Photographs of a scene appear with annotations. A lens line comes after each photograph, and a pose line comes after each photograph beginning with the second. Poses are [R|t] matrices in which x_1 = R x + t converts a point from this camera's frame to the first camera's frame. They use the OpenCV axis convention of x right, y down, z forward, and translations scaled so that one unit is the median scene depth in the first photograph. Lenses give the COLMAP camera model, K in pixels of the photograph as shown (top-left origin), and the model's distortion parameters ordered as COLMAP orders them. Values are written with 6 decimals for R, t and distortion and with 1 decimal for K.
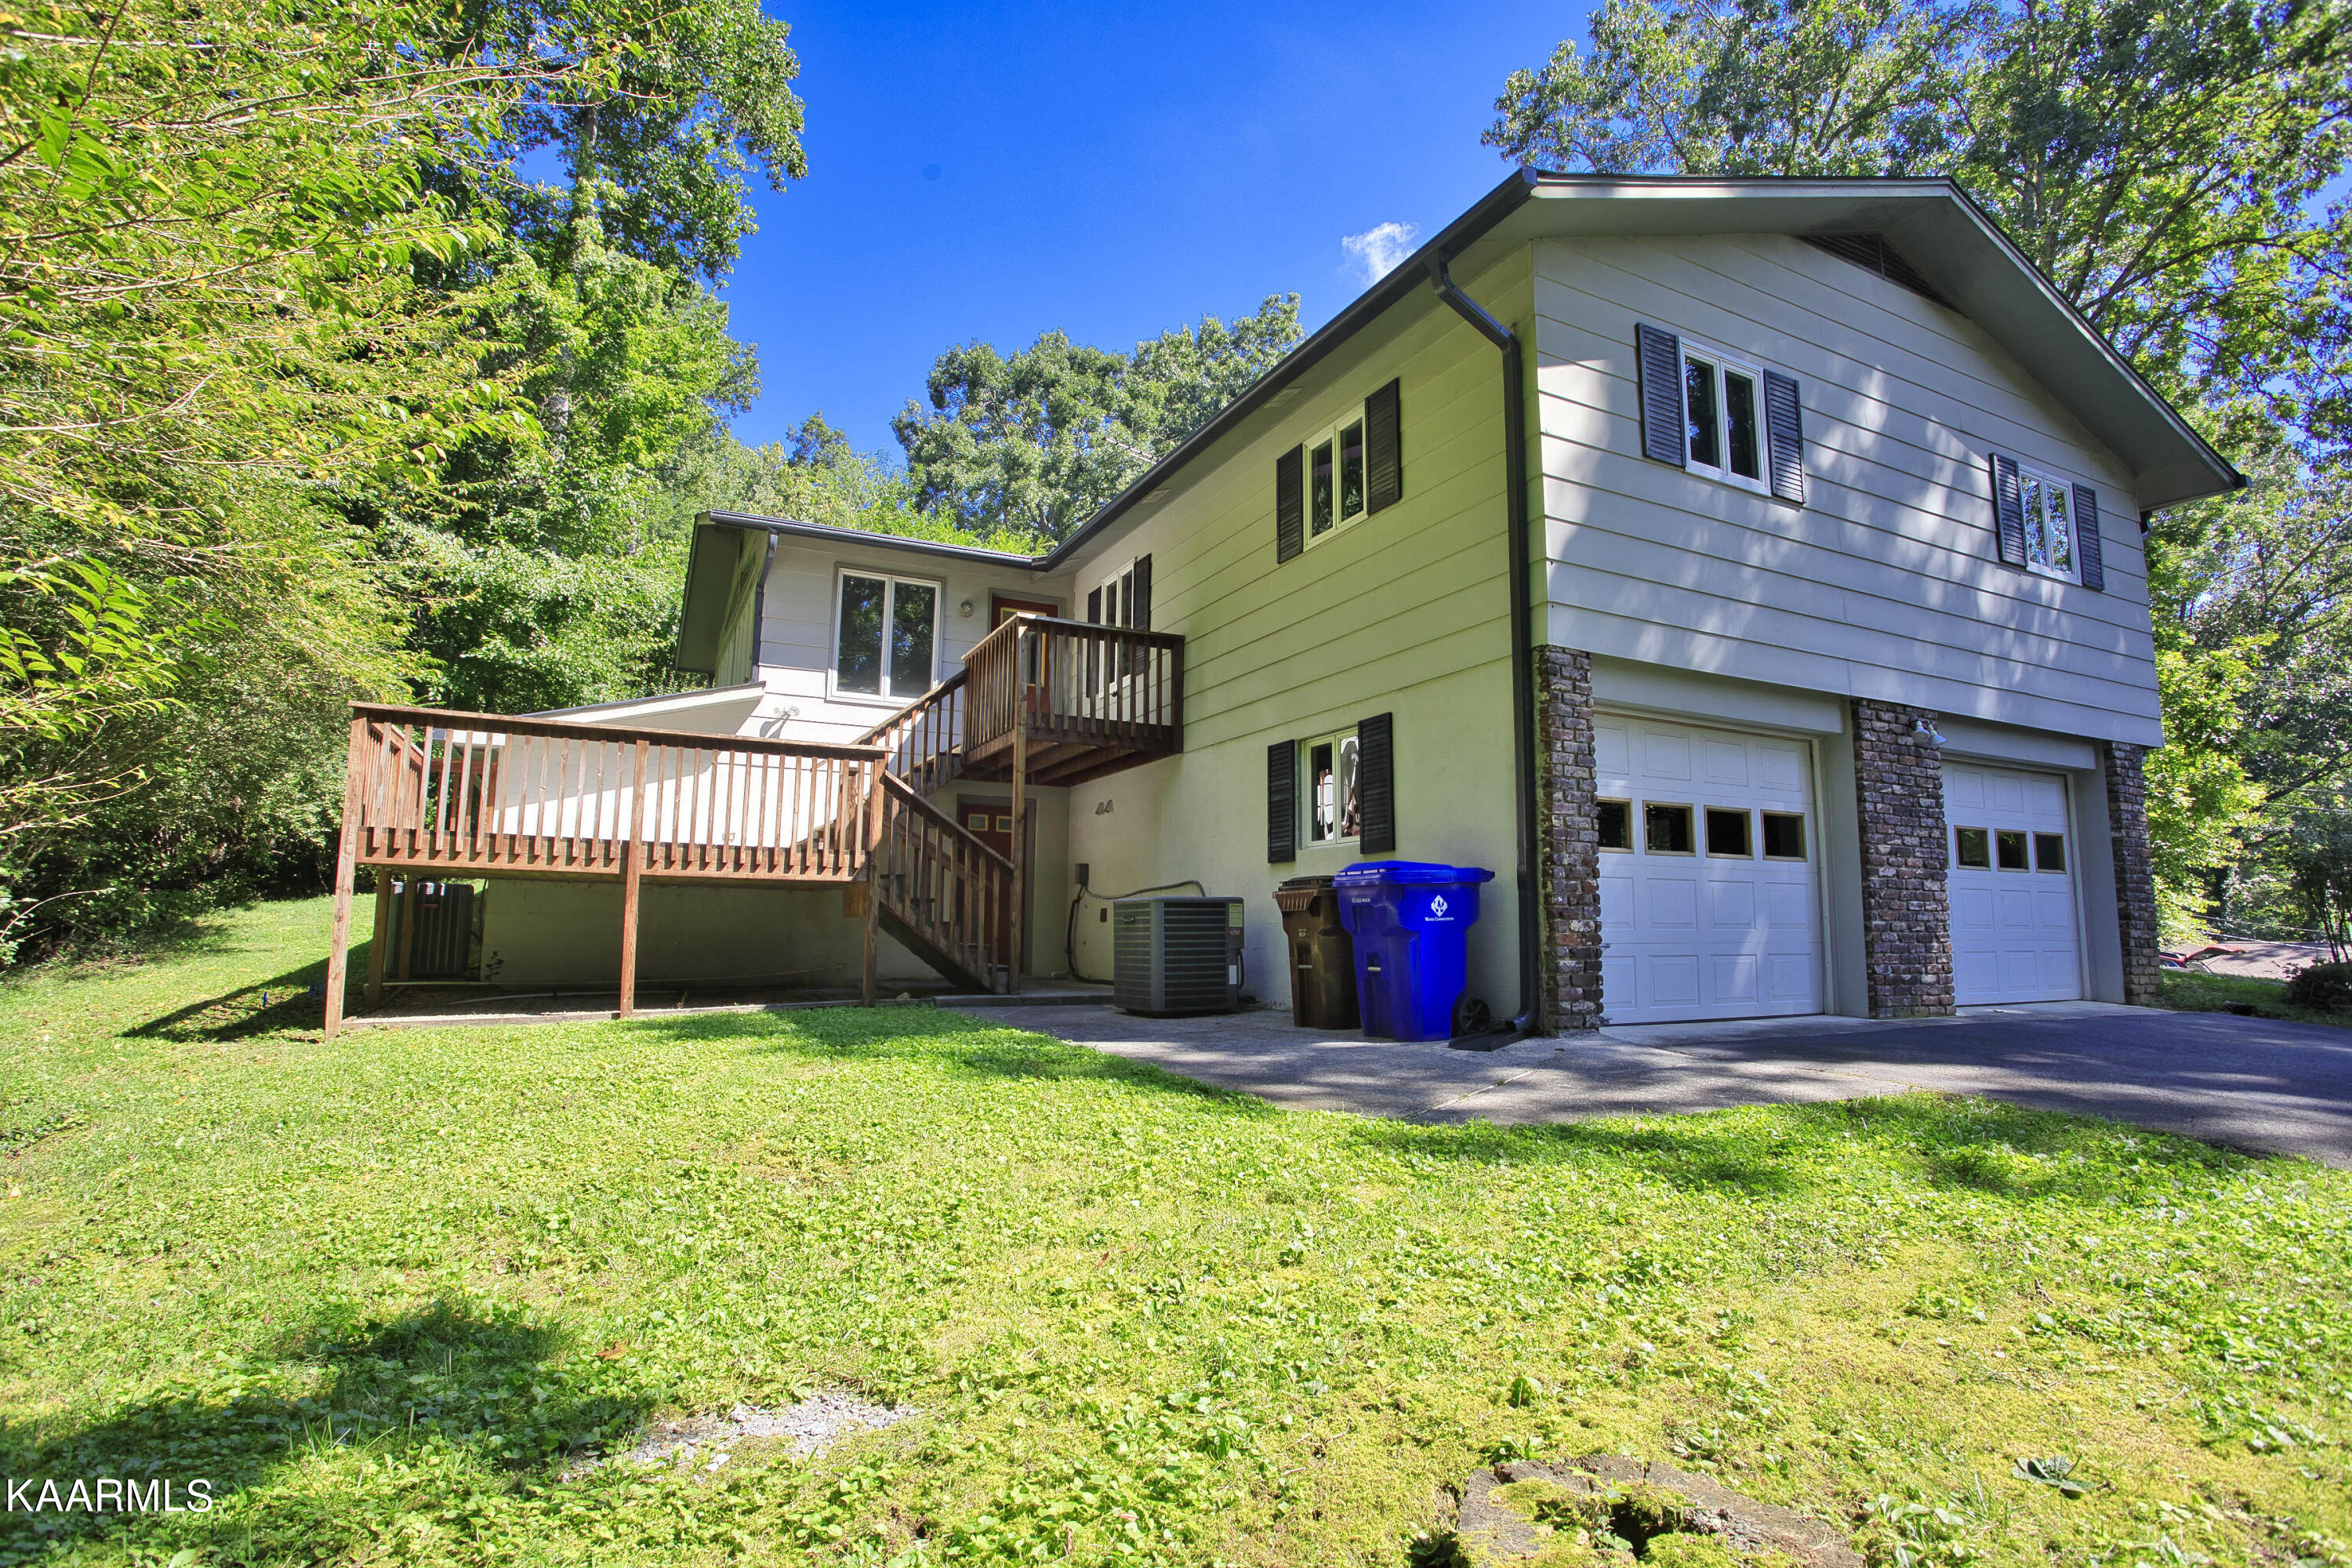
lens RADIAL K [[1152.0, 0, 1176.0], [0, 1152.0, 784.0], [0, 0, 1]] dist [-0.072054, 0.034729]
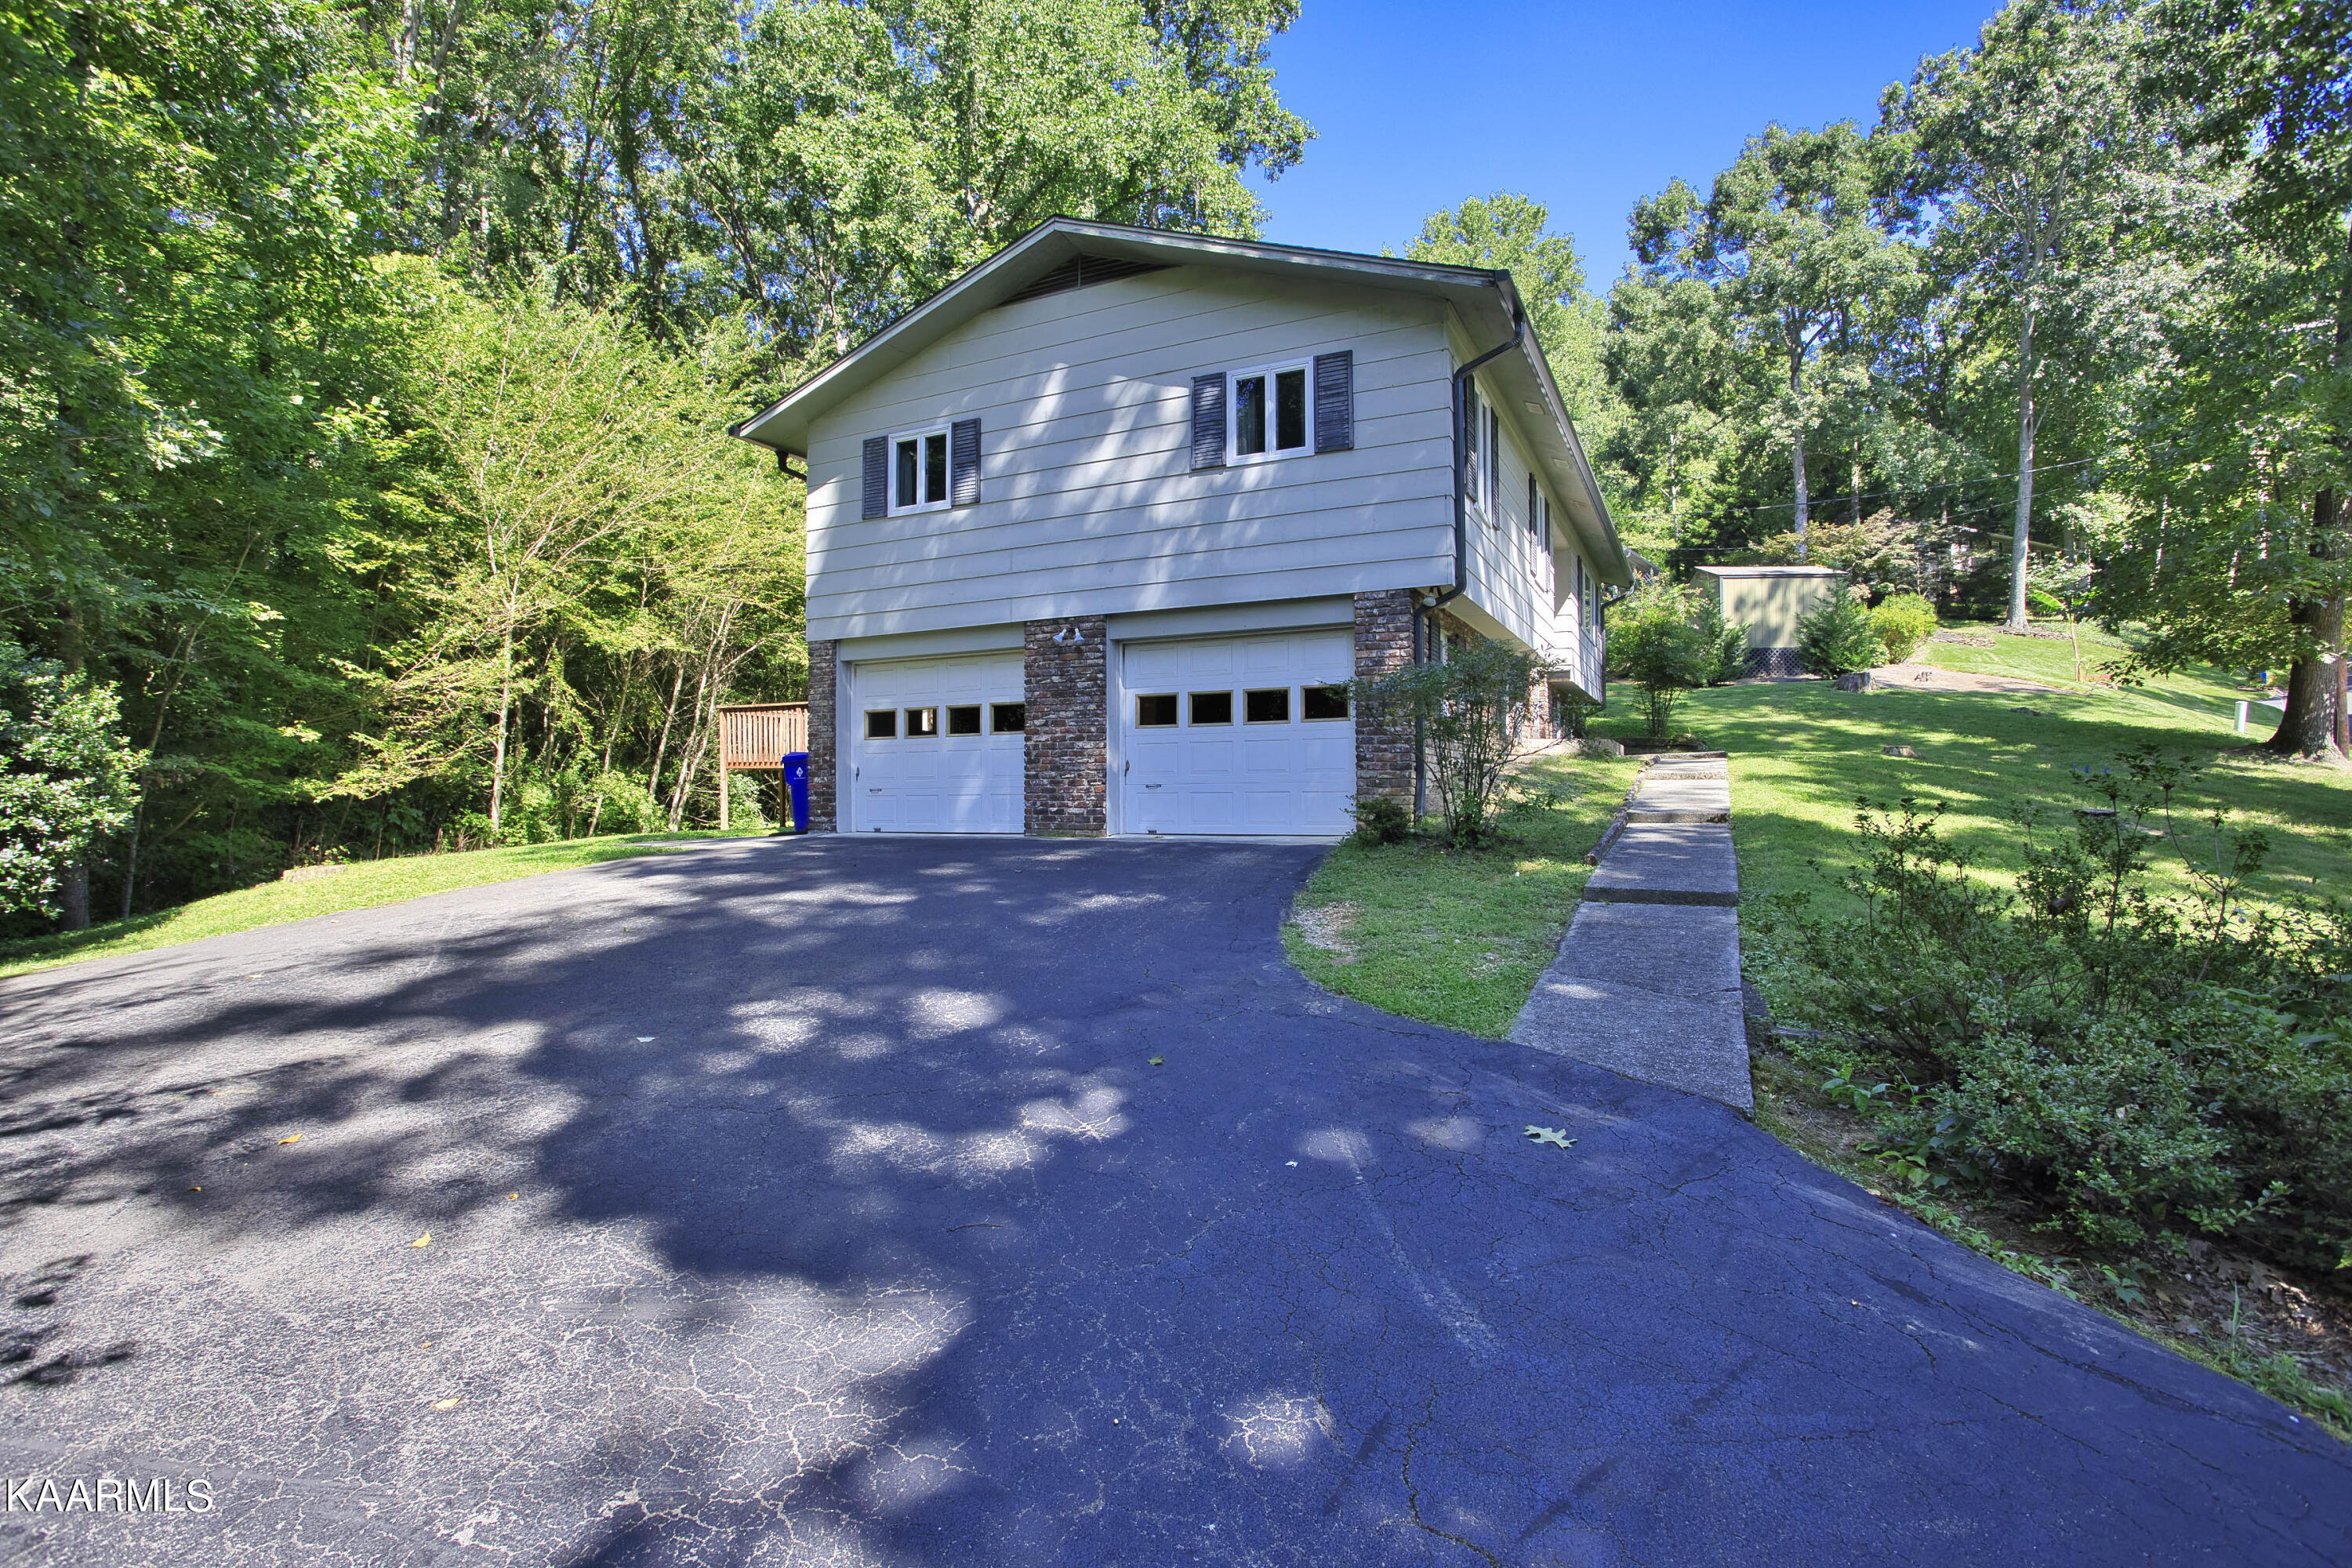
lens RADIAL K [[1152.0, 0, 1176.0], [0, 1152.0, 784.0], [0, 0, 1]] dist [-0.072054, 0.034729]
pose [[0.583097, -0.033730, -0.811702, 1.900176], [0.094562, 0.995164, 0.026576, 0.112066], [0.806880, -0.092252, 0.583467, 0.272009]]
